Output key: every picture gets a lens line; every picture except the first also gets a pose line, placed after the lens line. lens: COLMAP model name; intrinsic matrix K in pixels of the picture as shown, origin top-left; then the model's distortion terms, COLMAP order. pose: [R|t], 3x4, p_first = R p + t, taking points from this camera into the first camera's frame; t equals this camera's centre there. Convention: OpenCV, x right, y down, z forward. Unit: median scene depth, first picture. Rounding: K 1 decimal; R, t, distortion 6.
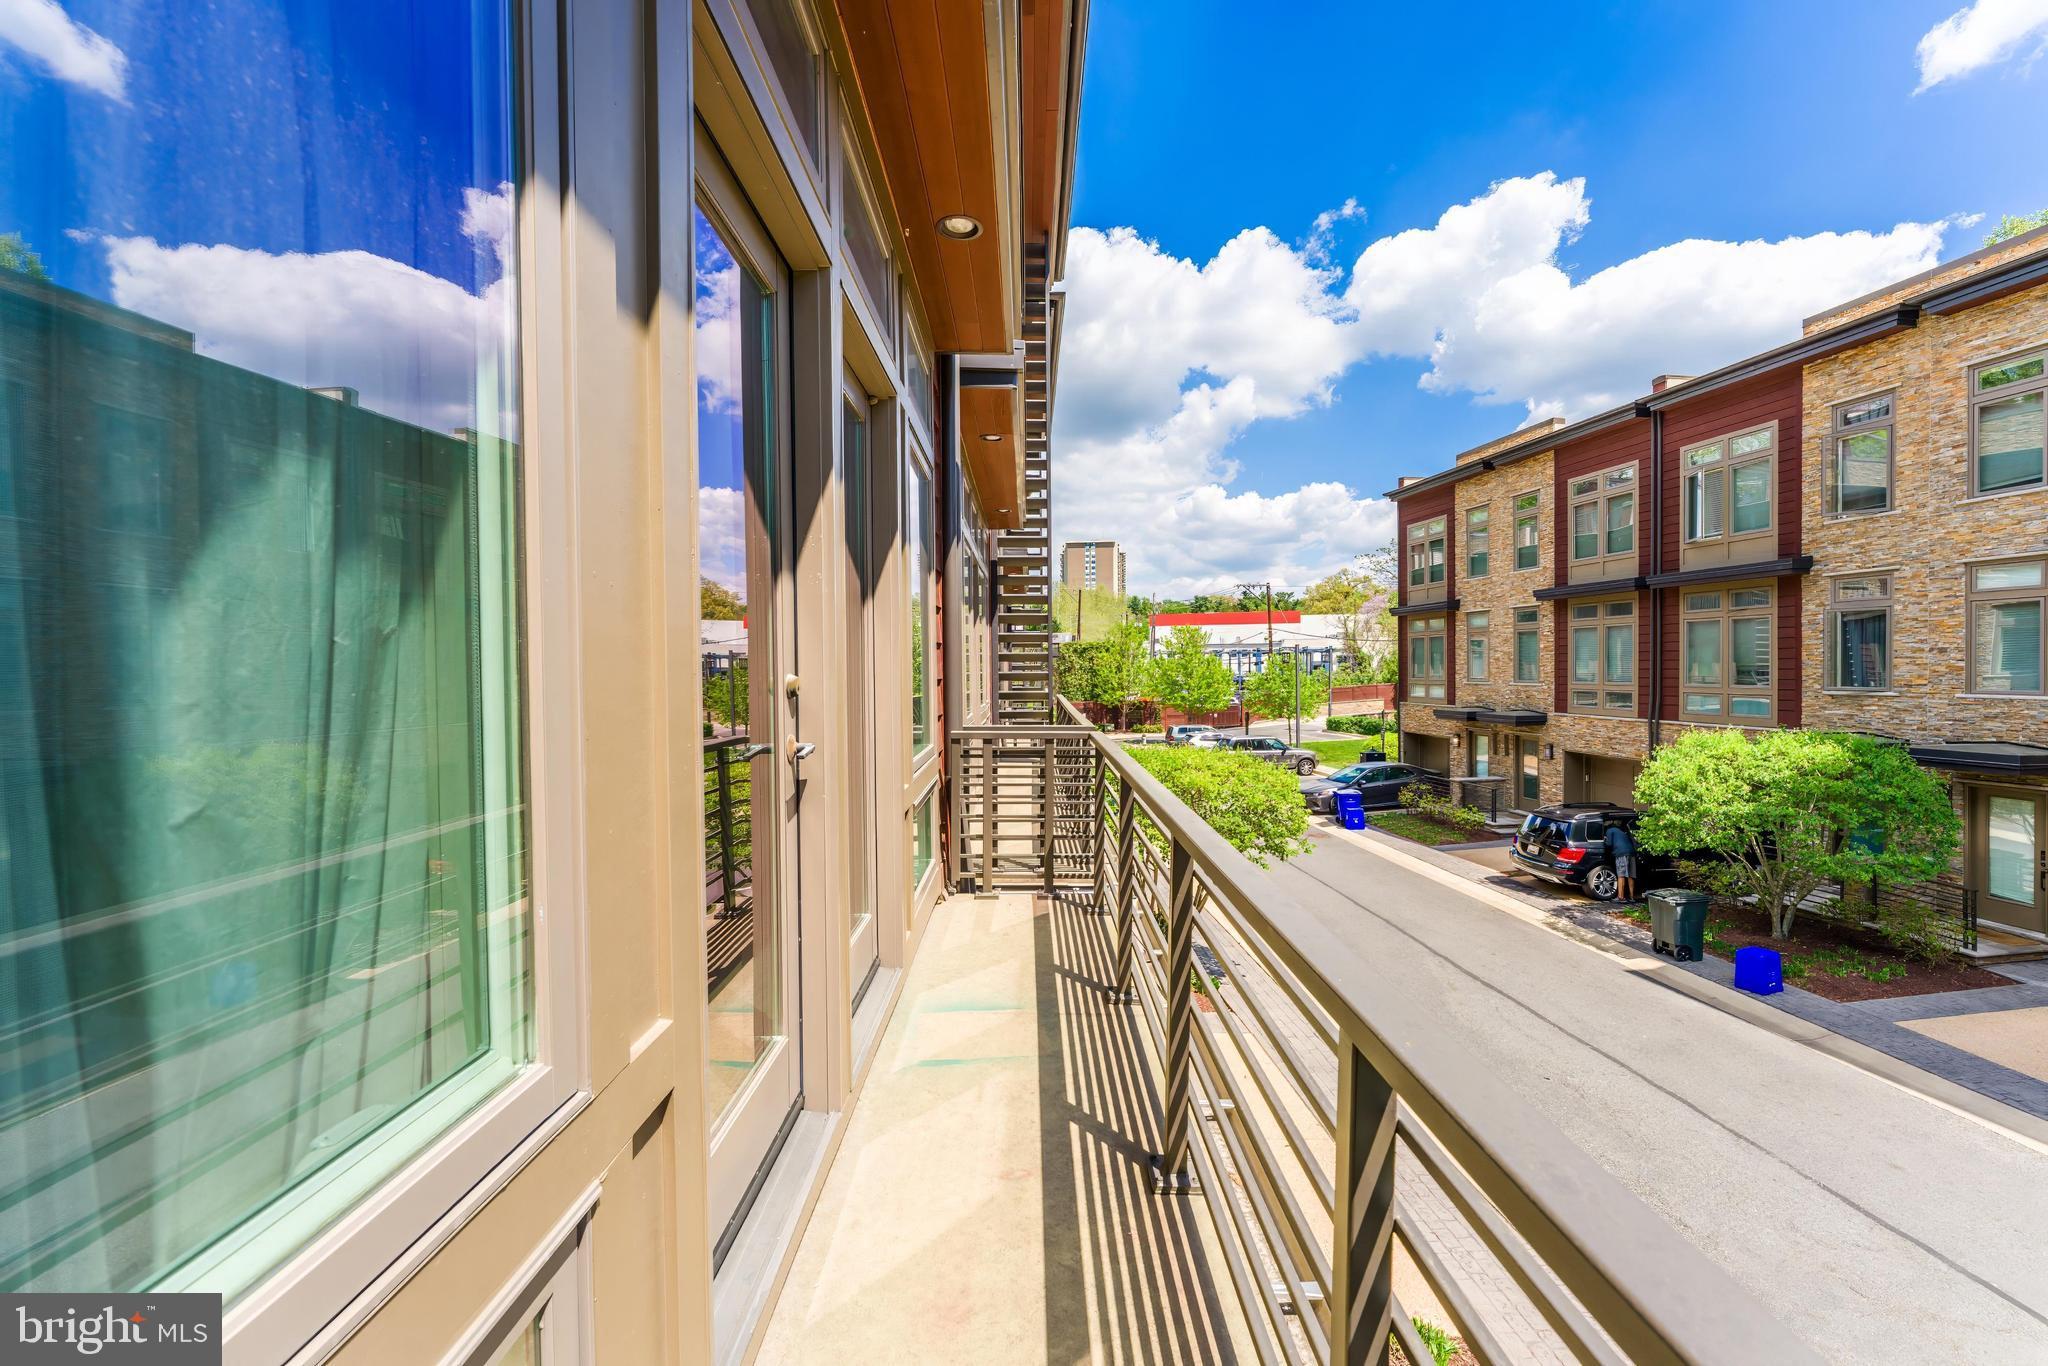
lens RADIAL K [[824.6, 0, 1029.9], [0, 824.6, 677.1], [0, 0, 1]] dist [0.001840, -0.000086]
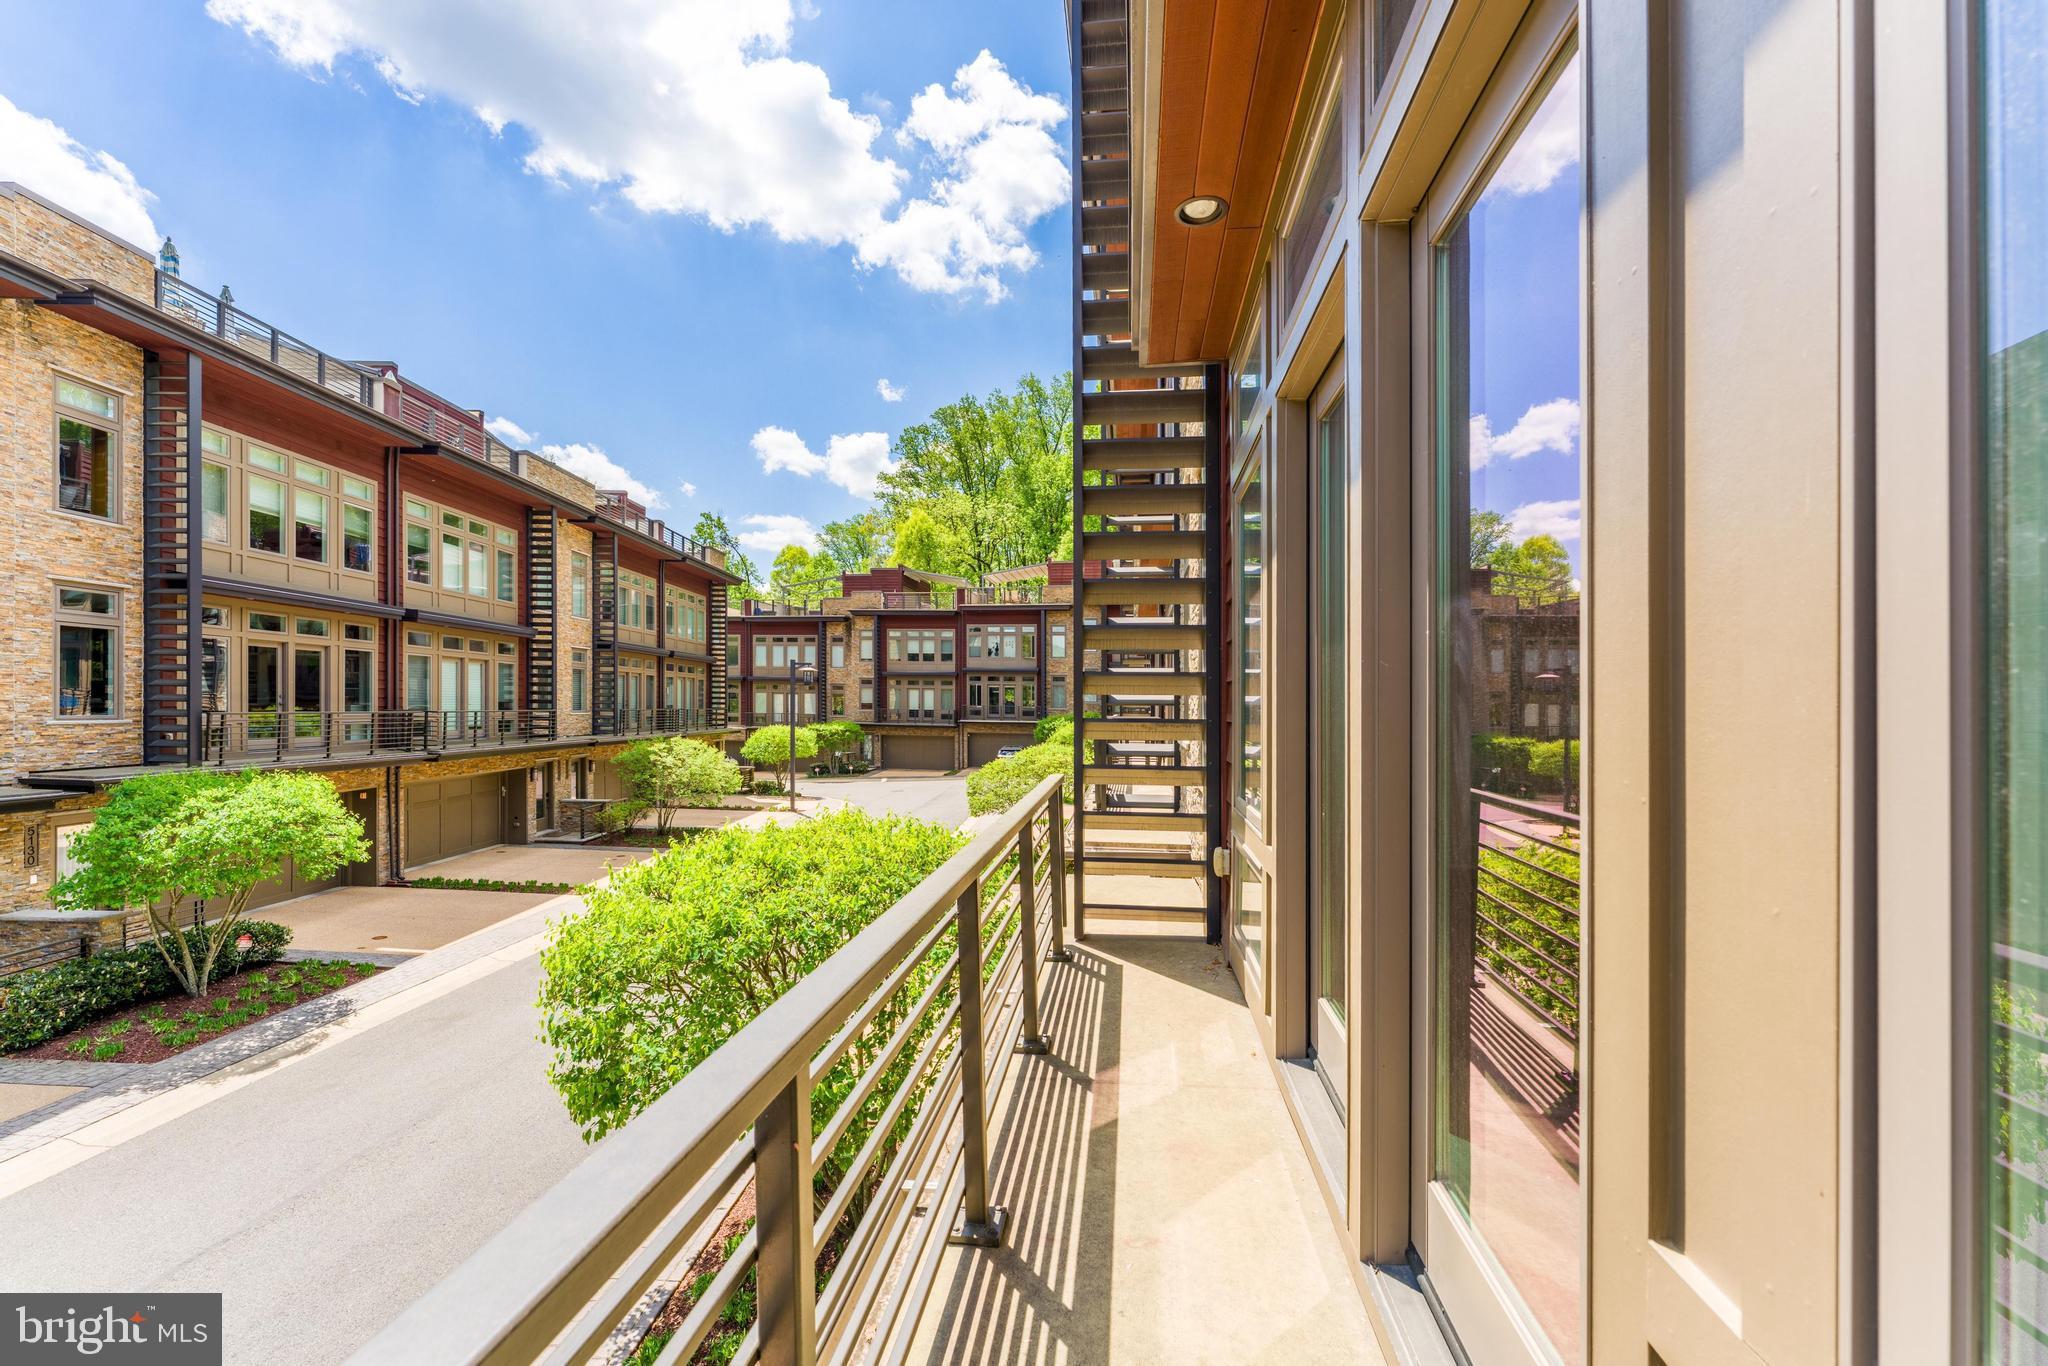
lens RADIAL K [[824.6, 0, 1029.9], [0, 824.6, 677.1], [0, 0, 1]] dist [0.001840, -0.000086]
pose [[-0.991605, 0.003430, 0.129255, -0.013539], [0.002140, 0.999947, -0.010119, -0.031743], [-0.129283, -0.009757, -0.991560, 1.813397]]
